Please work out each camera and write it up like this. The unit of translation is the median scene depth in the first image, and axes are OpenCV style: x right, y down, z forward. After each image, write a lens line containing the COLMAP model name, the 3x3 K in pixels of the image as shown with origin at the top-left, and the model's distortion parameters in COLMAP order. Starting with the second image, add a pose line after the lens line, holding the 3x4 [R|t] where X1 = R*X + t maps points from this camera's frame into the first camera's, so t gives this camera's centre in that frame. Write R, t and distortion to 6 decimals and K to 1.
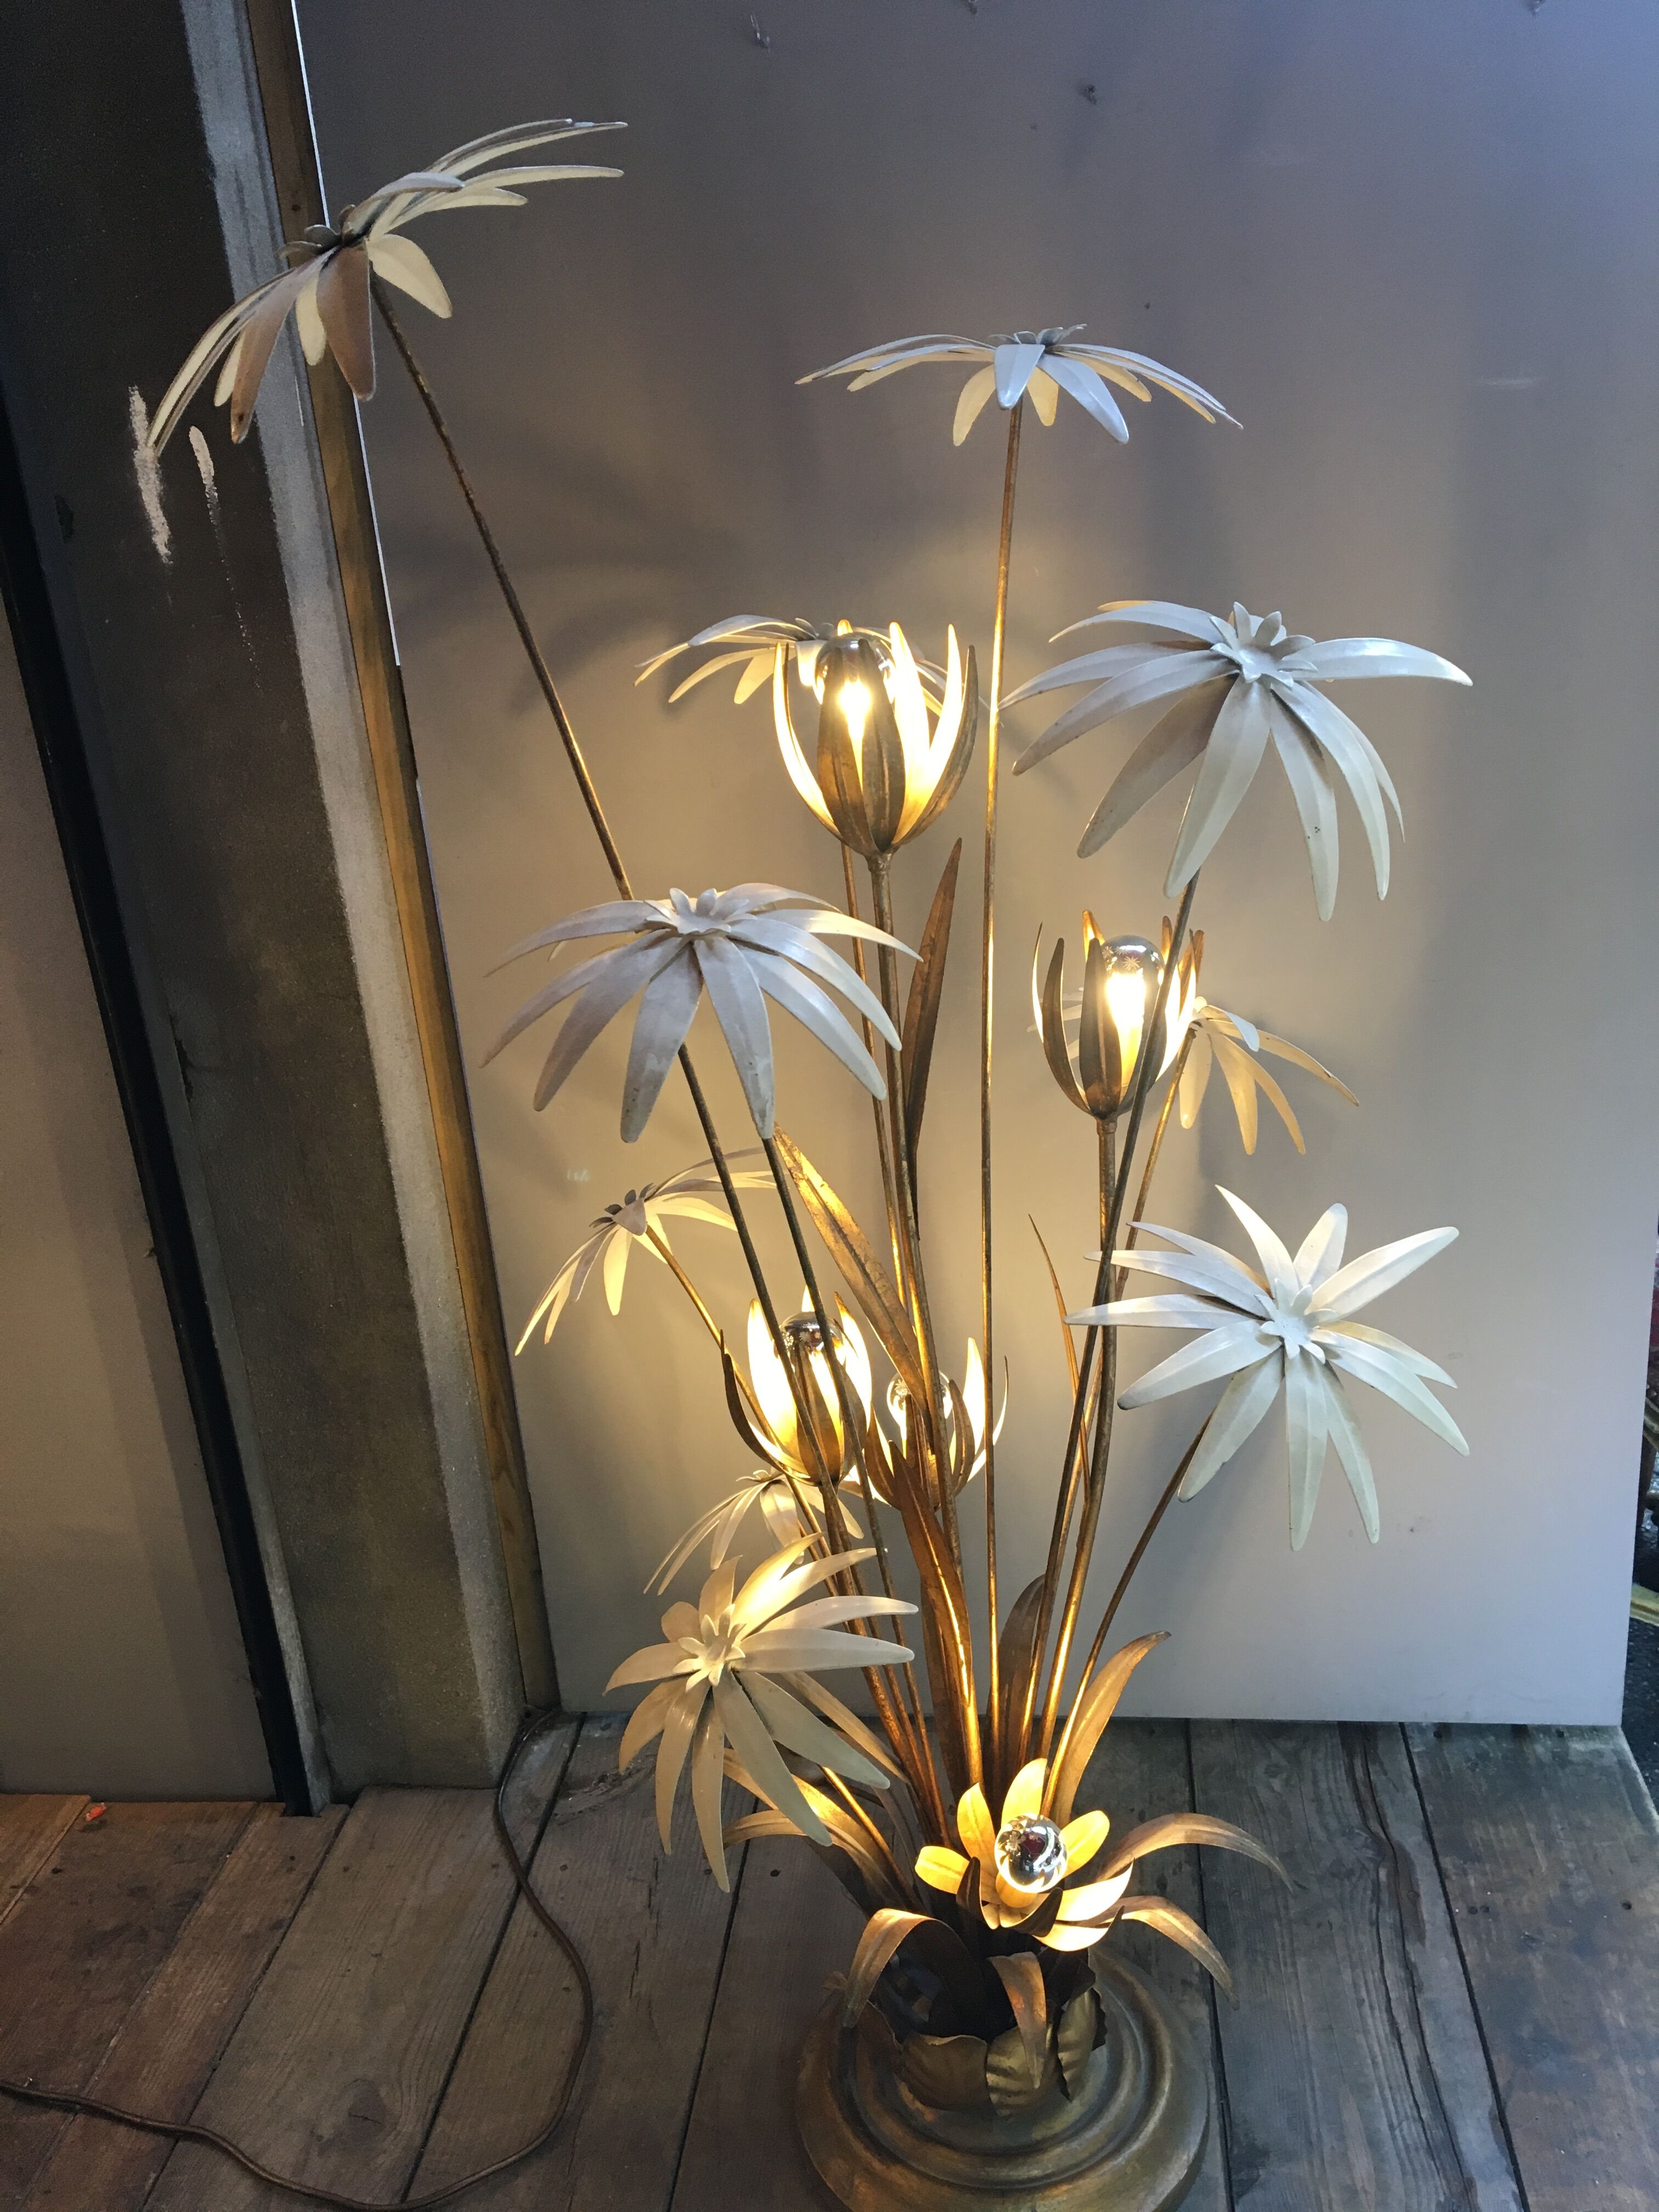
lens RADIAL K [[1853.8, 0, 824.6], [0, 1853.8, 1097.4], [0, 0, 1]] dist [0.091450, -0.146804]
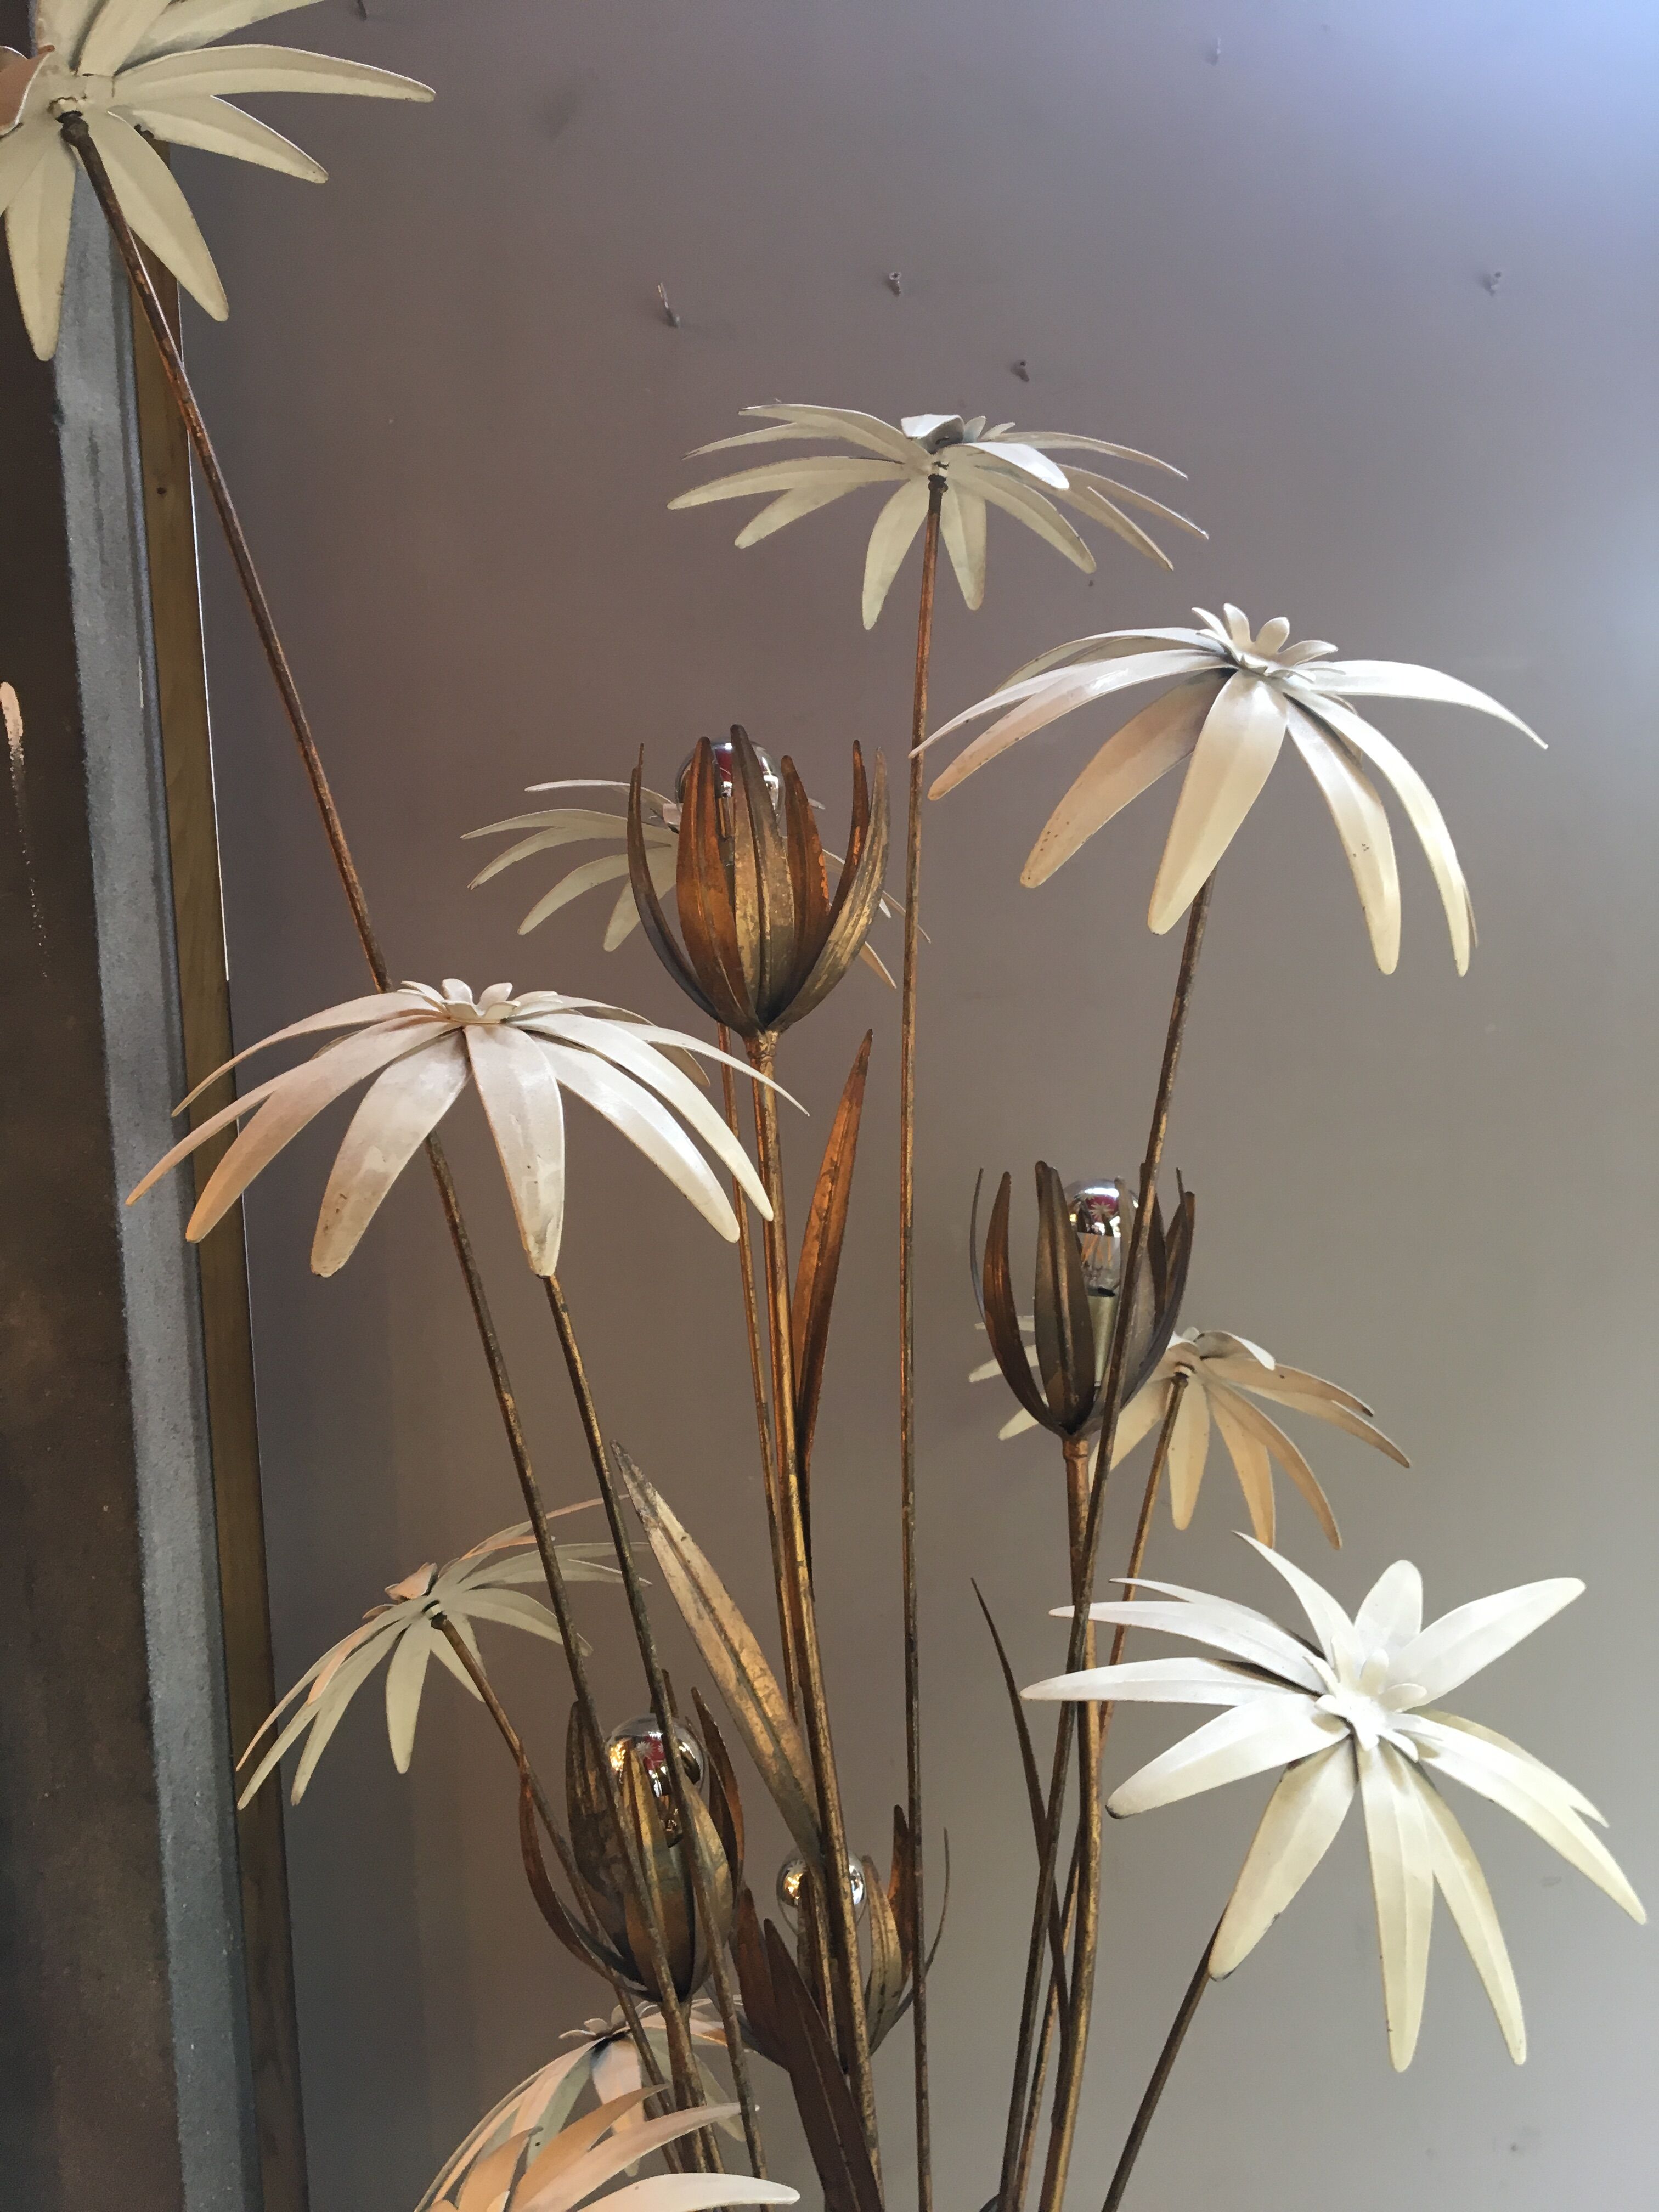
lens RADIAL K [[1861.4, 0, 821.6], [0, 1861.4, 1099.6], [0, 0, 1]] dist [0.069227, -0.091805]
pose [[0.999669, 0.018669, 0.017706, 0.030114], [-0.011993, 0.946901, -0.321303, 0.099089], [-0.022764, 0.320984, 0.946811, 0.218613]]
